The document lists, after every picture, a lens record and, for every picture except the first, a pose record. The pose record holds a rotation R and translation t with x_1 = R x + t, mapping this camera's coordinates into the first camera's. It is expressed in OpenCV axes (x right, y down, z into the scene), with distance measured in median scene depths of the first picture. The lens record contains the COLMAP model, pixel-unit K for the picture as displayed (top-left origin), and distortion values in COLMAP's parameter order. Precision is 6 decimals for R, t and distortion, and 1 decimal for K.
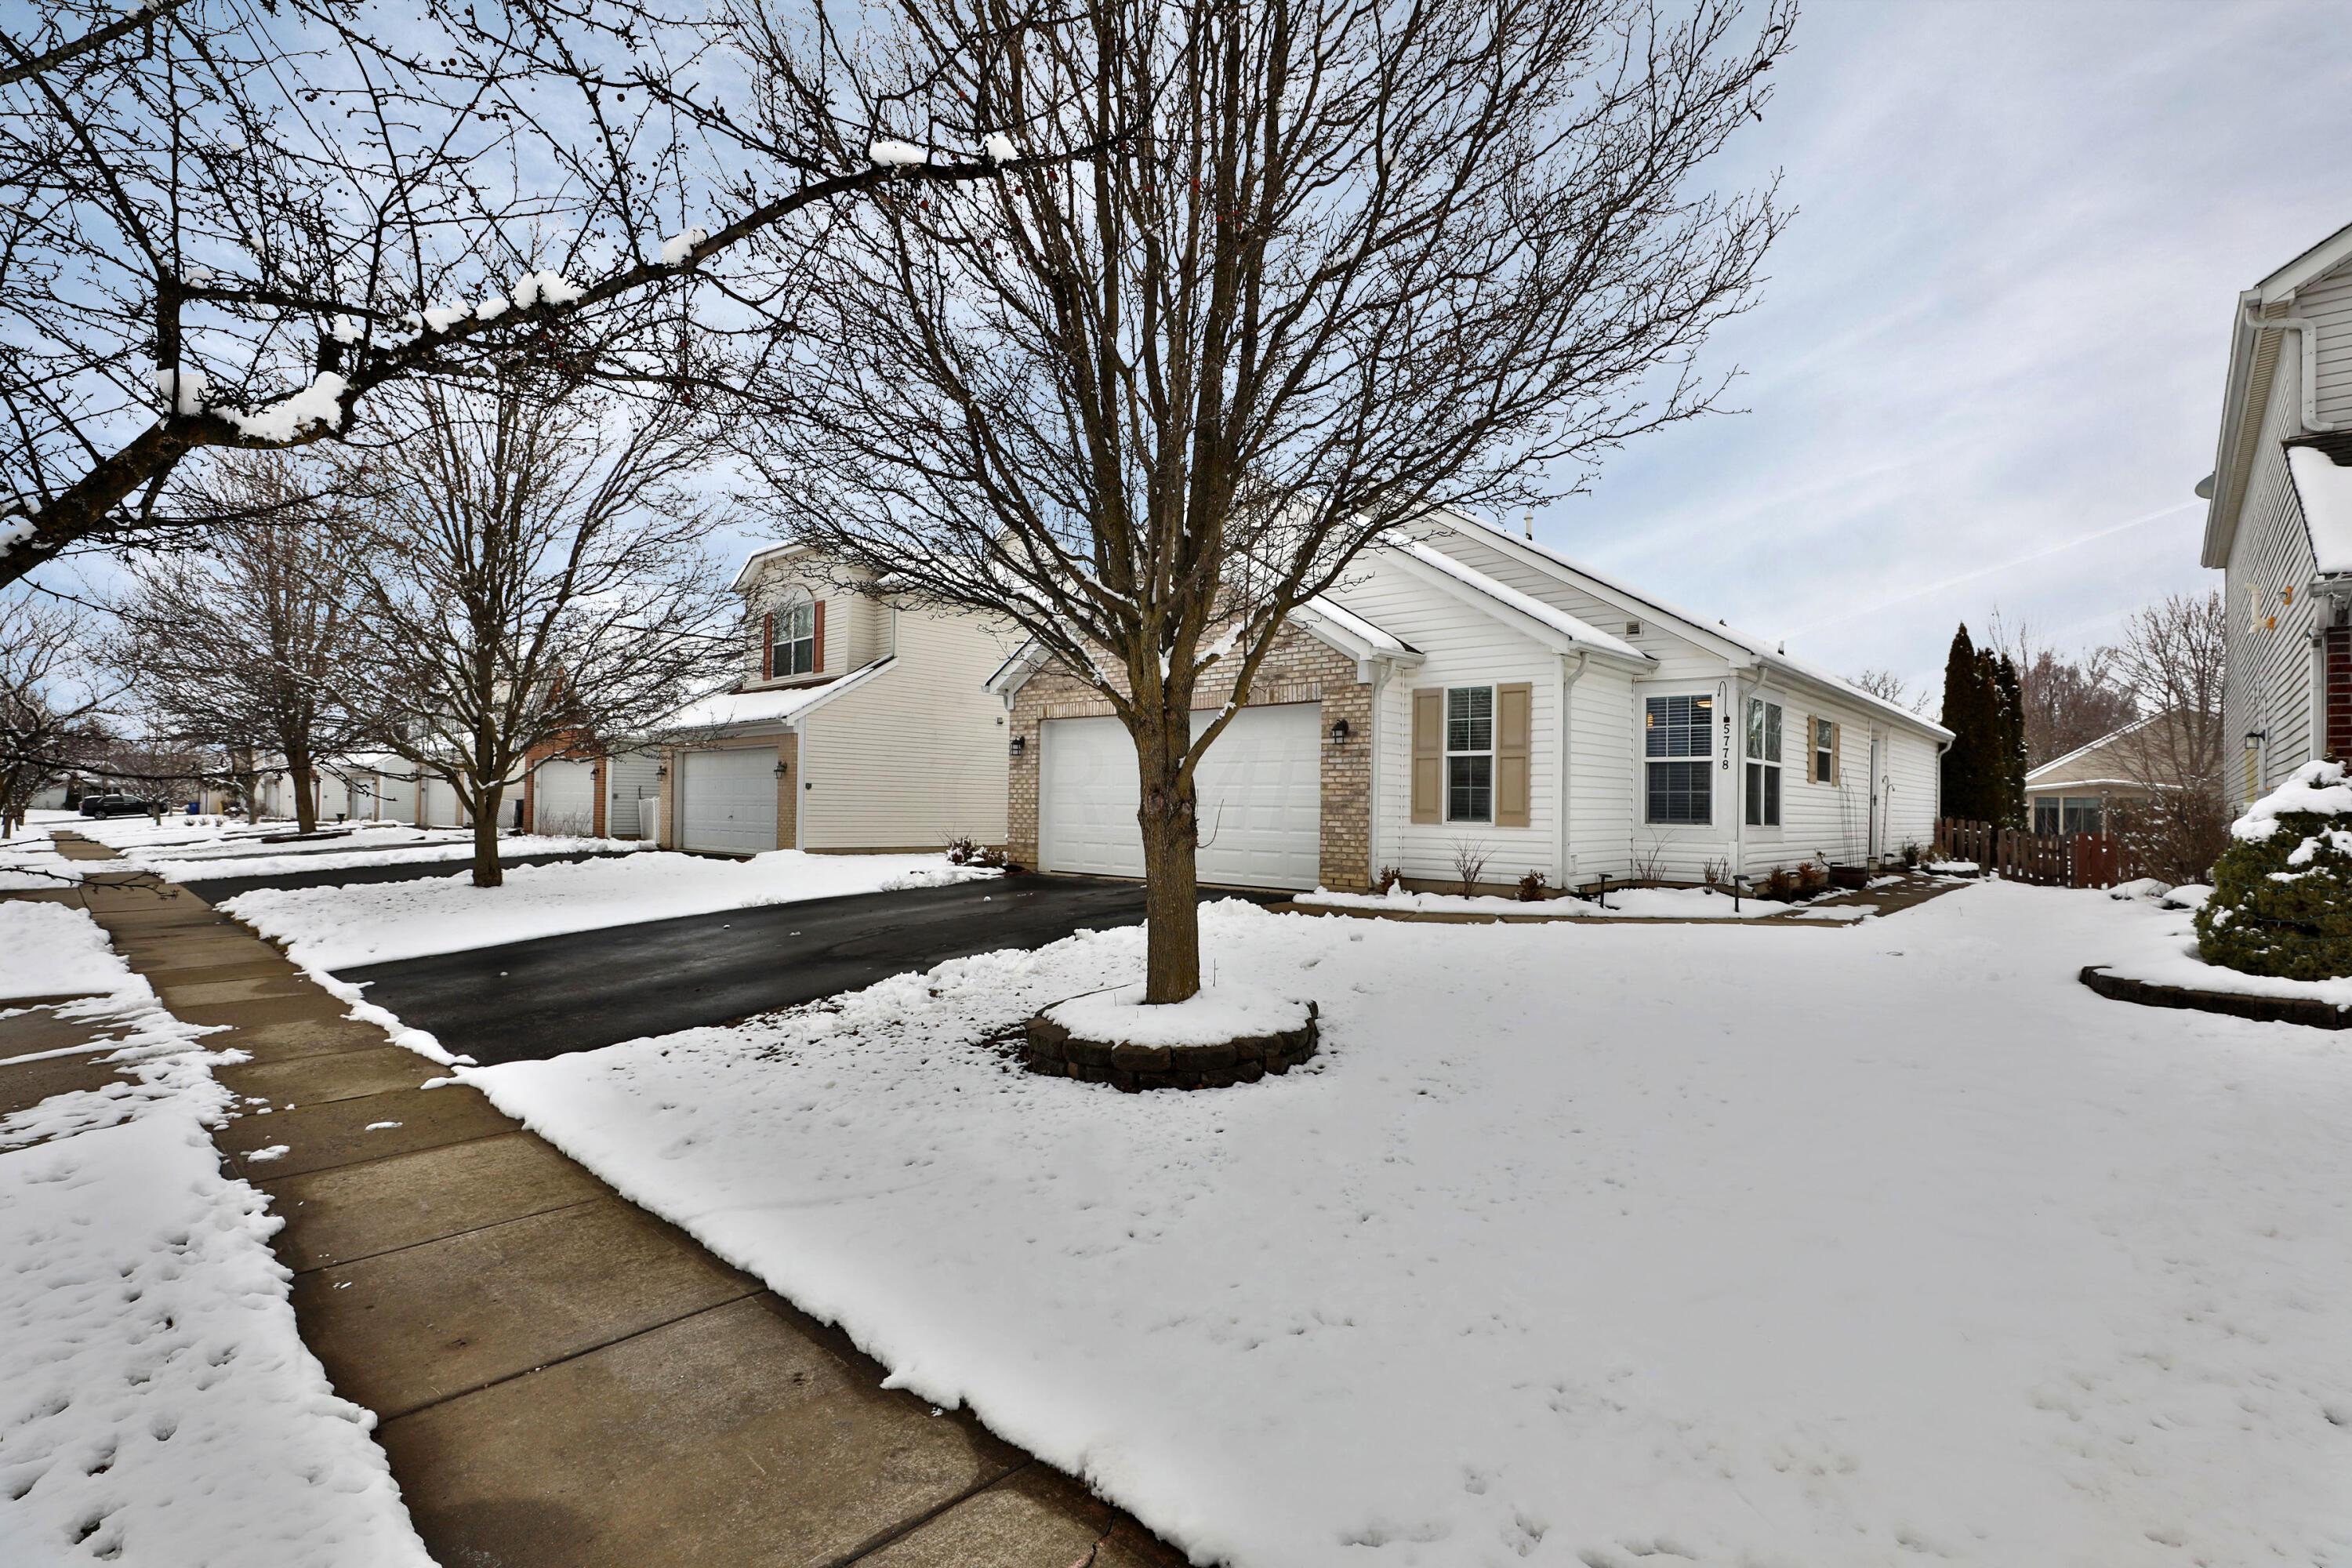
lens RADIAL K [[1234.4, 0, 1176.0], [0, 1234.4, 784.0], [0, 0, 1]] dist [0.002855, 0.000421]
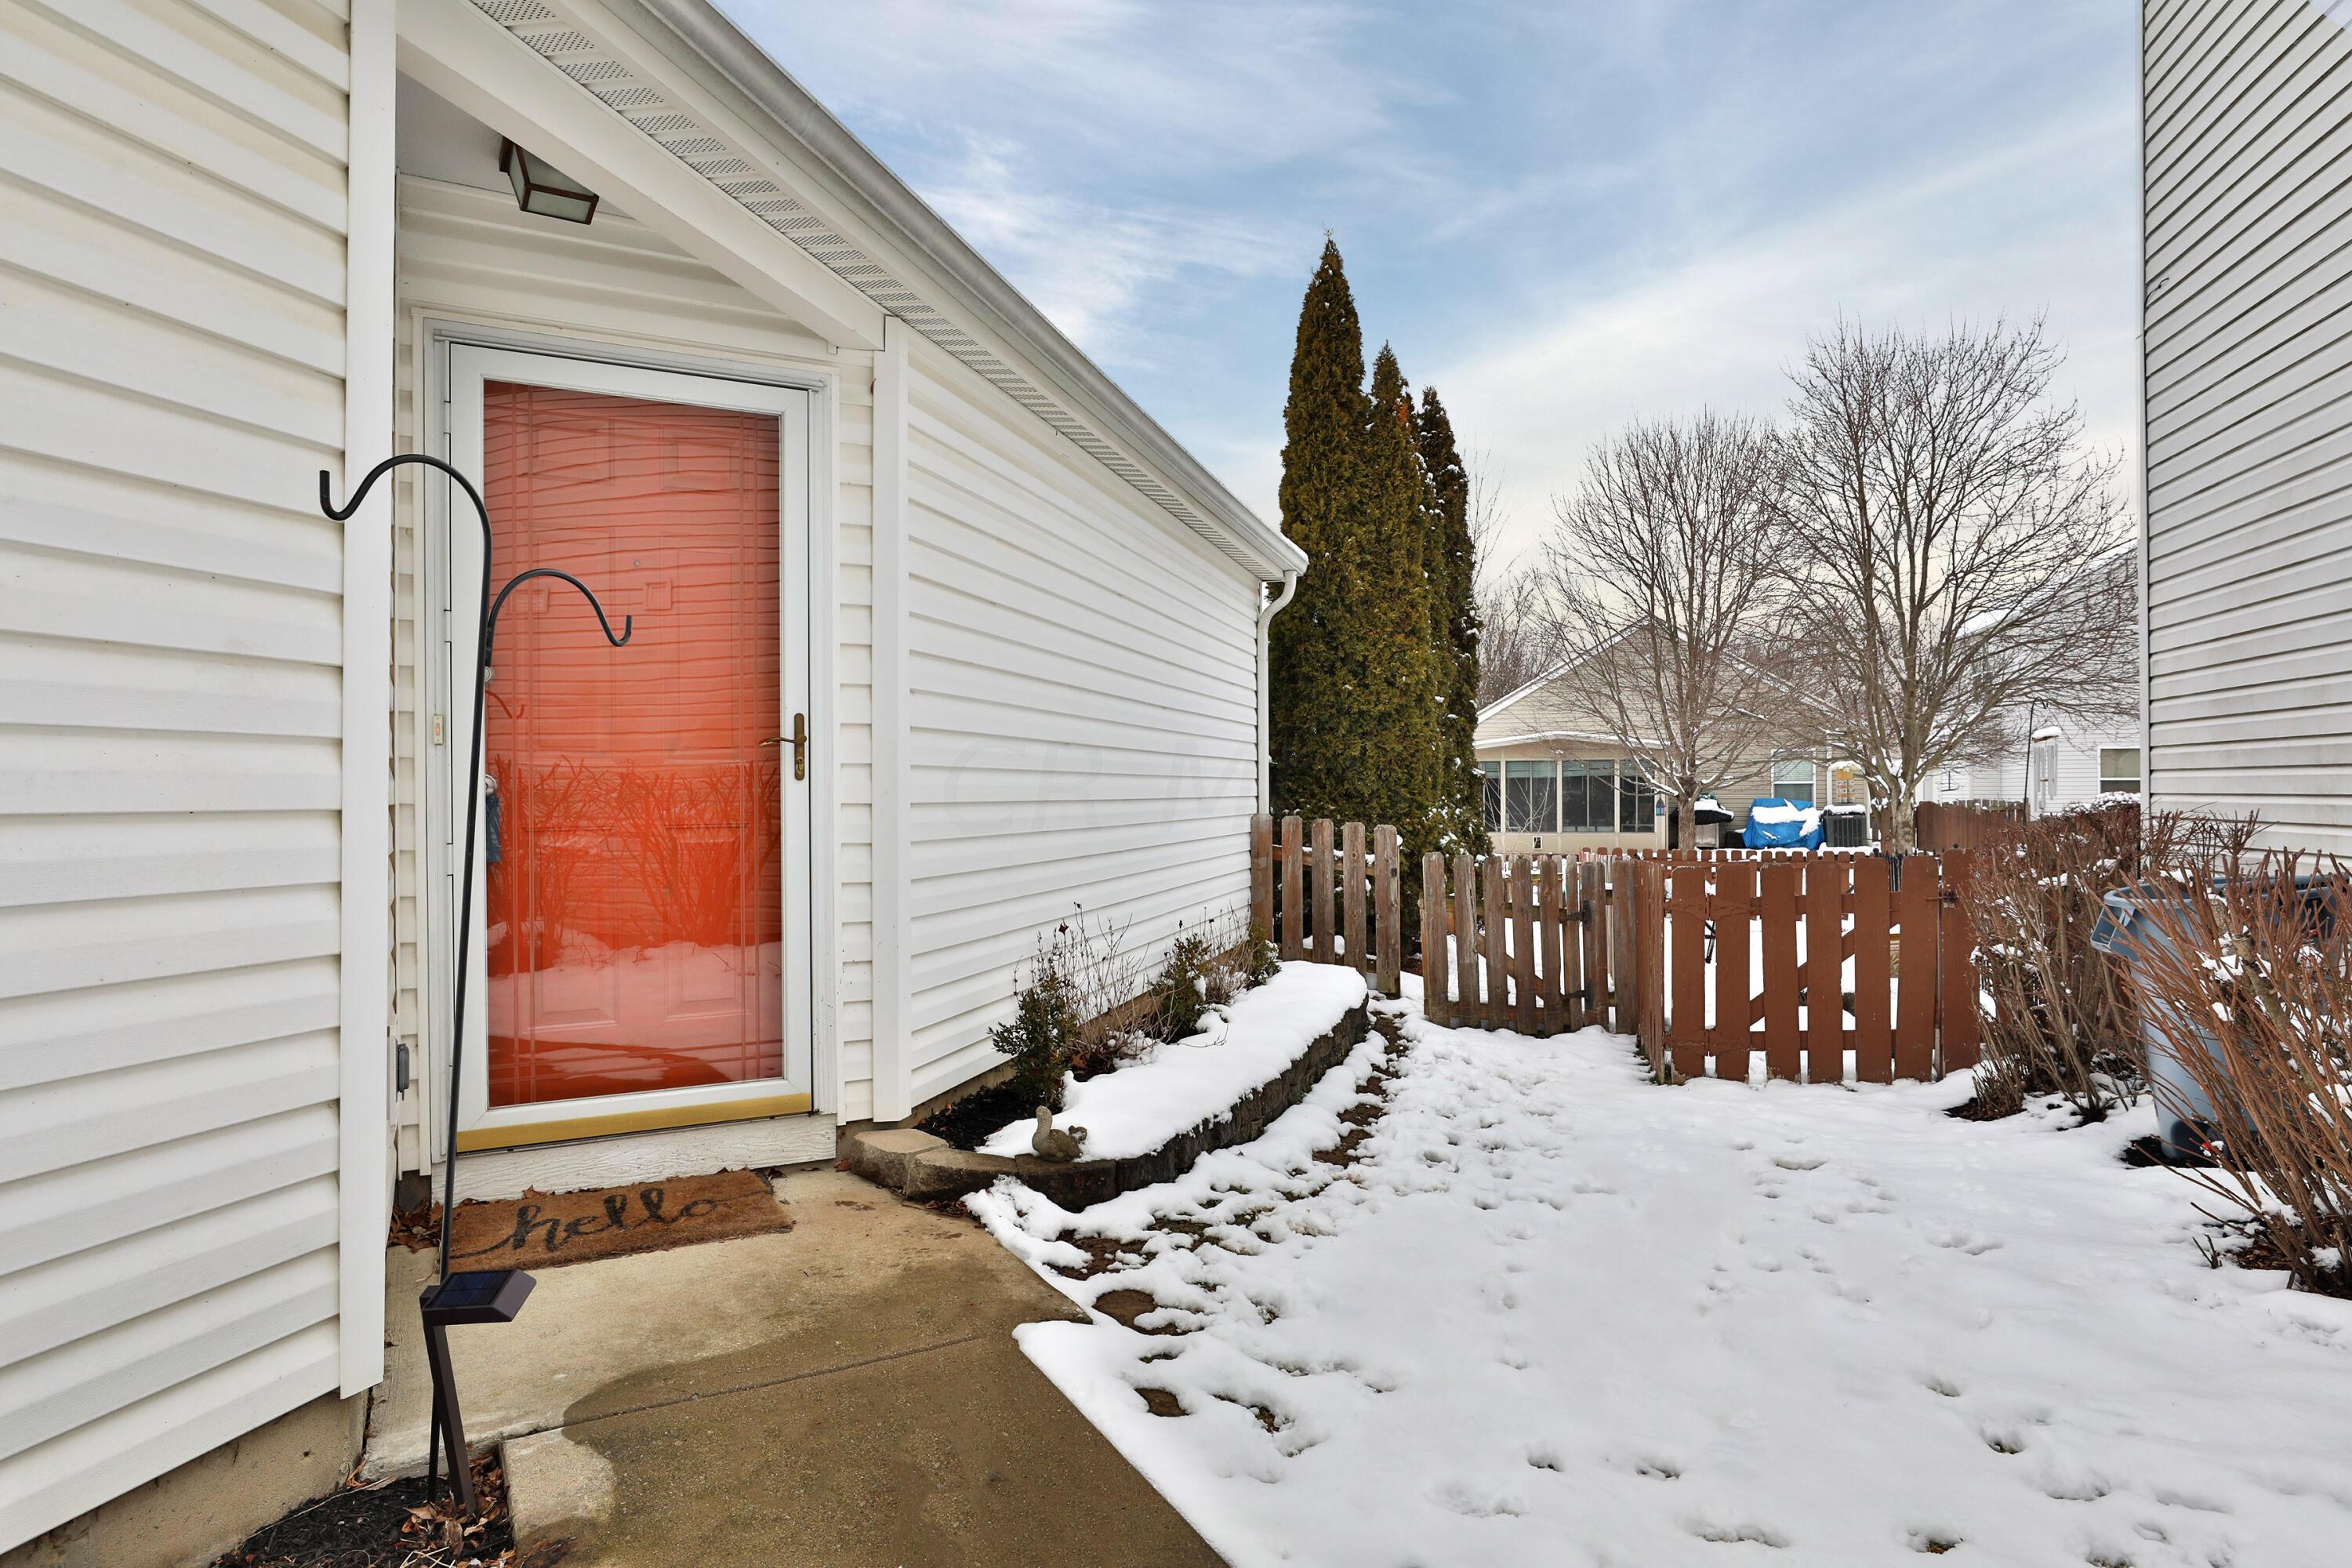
lens RADIAL K [[1342.4, 0, 1176.0], [0, 1342.4, 784.0], [0, 0, 1]] dist [-0.001015, -0.000043]
pose [[0.916923, -0.016398, 0.398727, 0.815847], [0.010351, 0.999797, 0.017315, 0.024058], [-0.398929, -0.011749, 0.916906, 1.231207]]
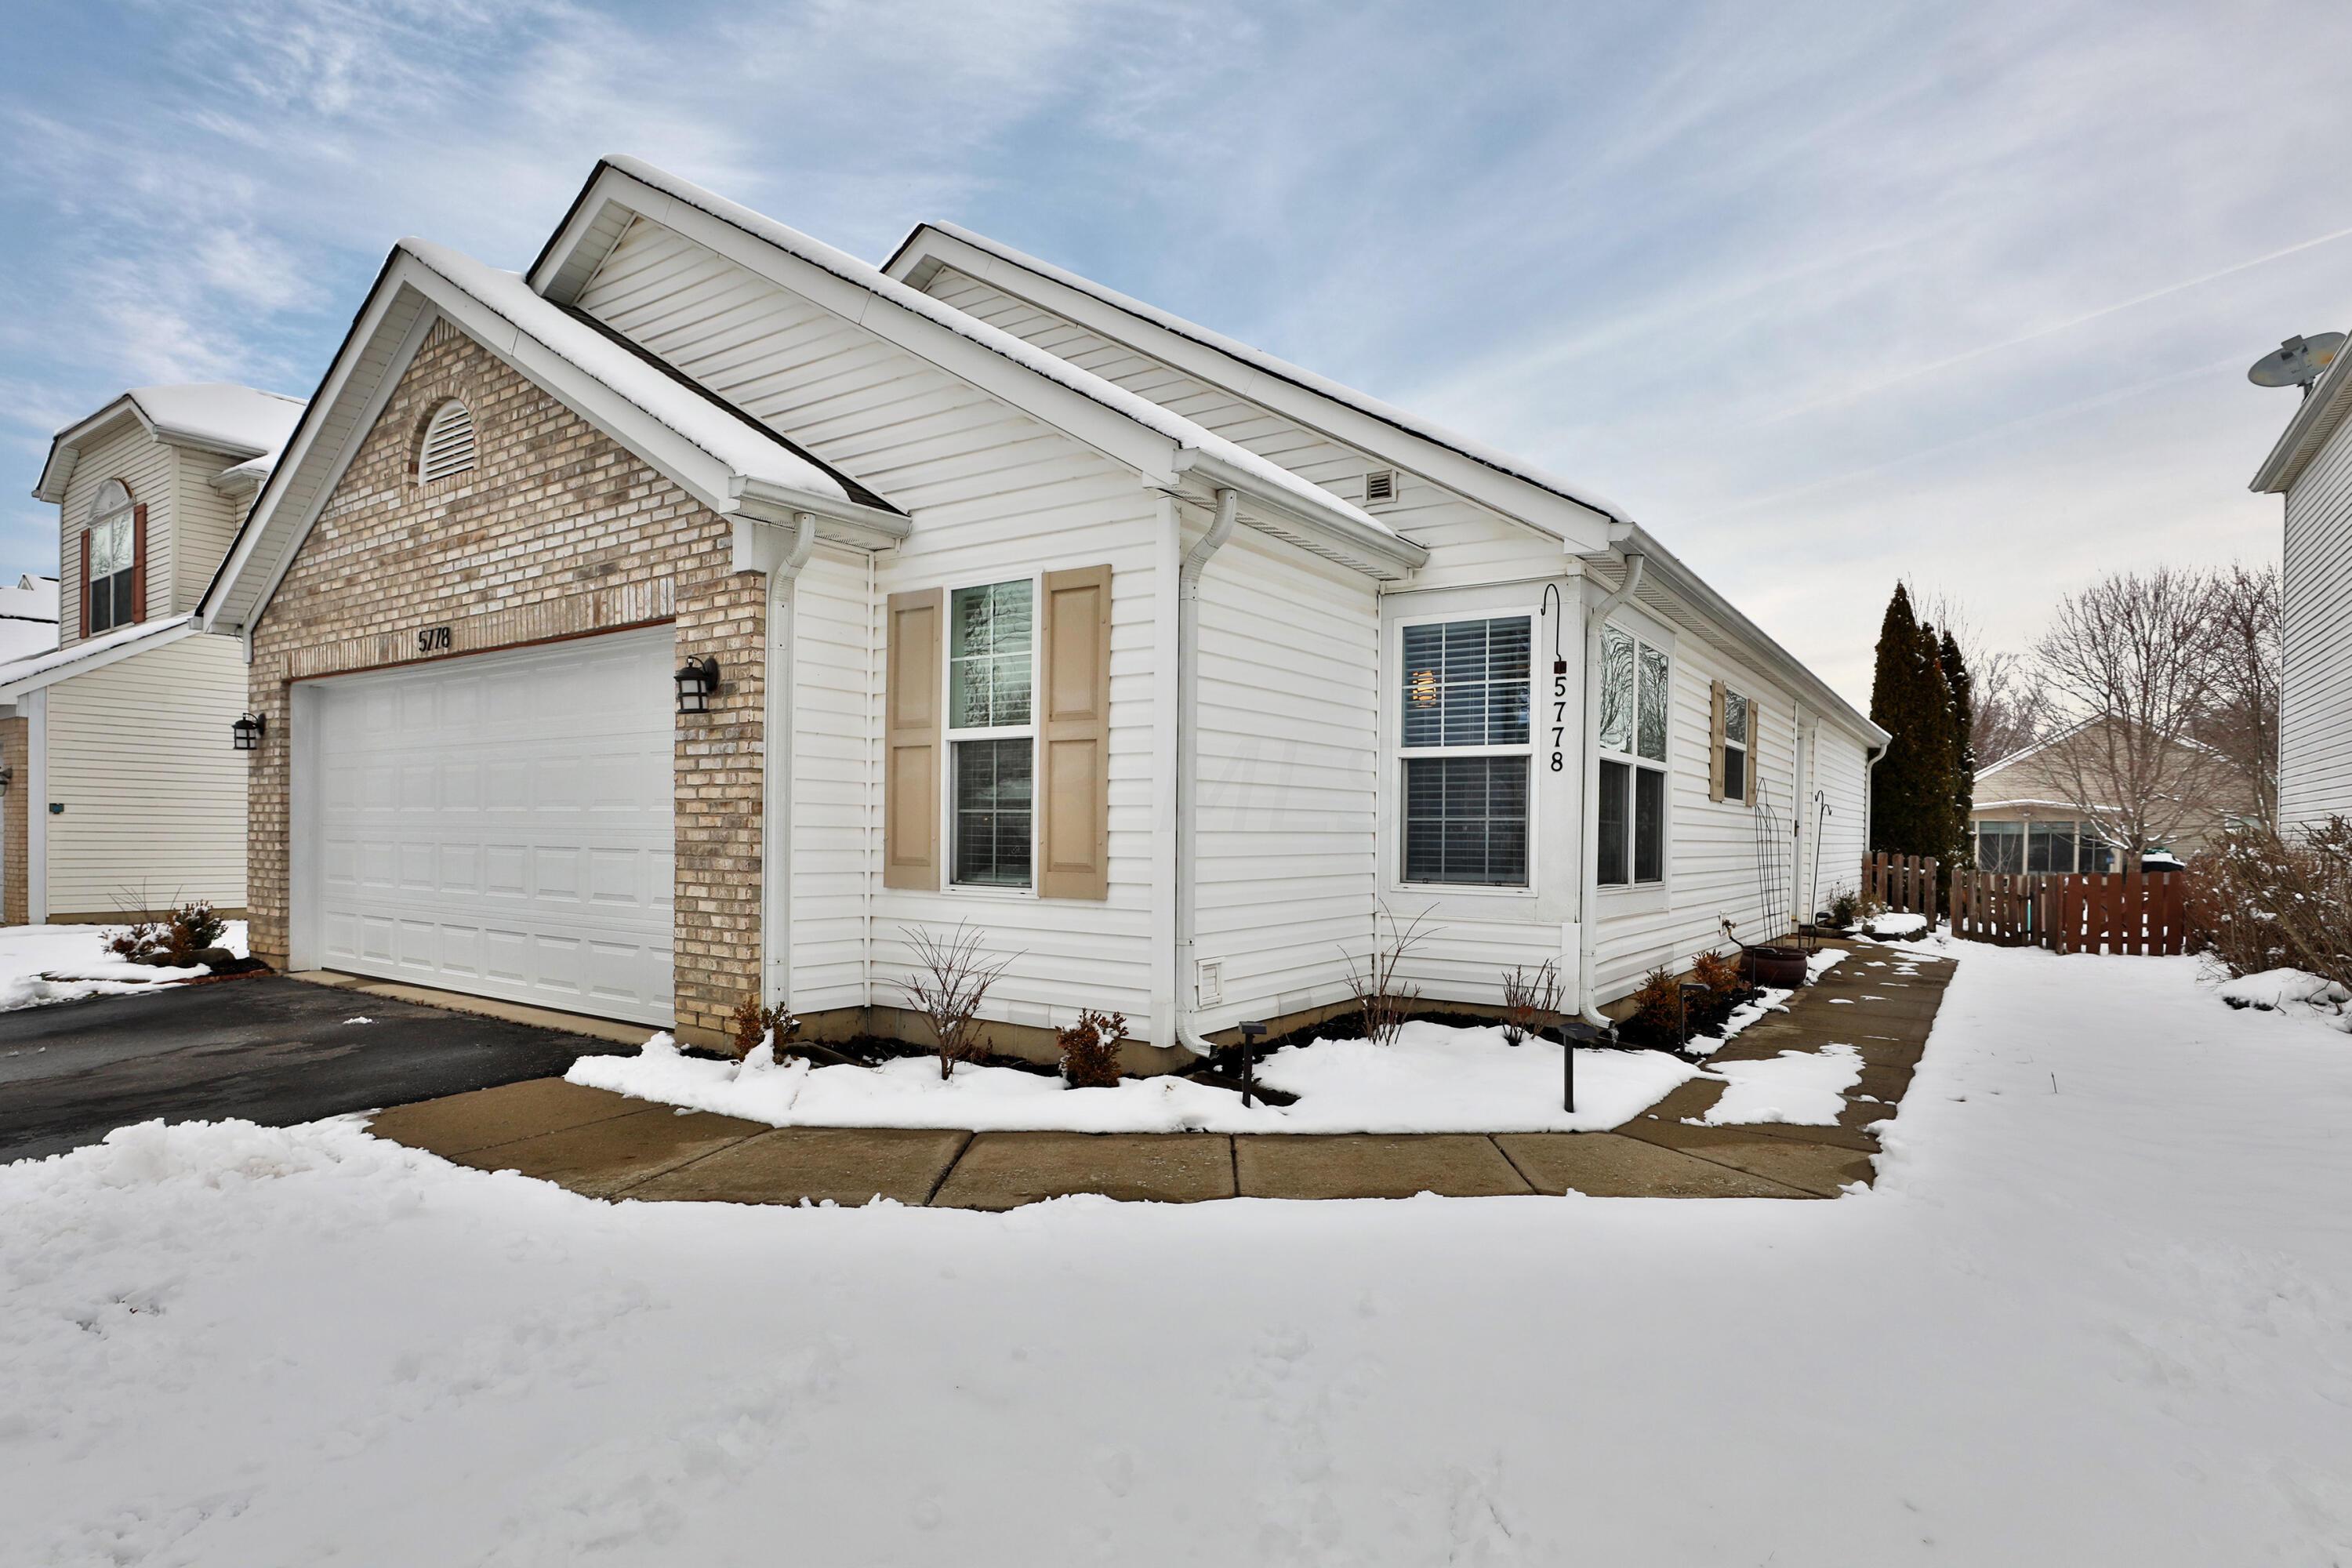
lens RADIAL K [[1239.6, 0, 1128.9], [0, 1239.6, 841.5], [0, 0, 1]] dist [-0.003640, 0.000070]
pose [[0.998360, -0.002272, 0.057205, 0.251960], [0.000656, 0.999601, 0.028246, 0.001505], [-0.057246, -0.028162, 0.997963, 0.529739]]
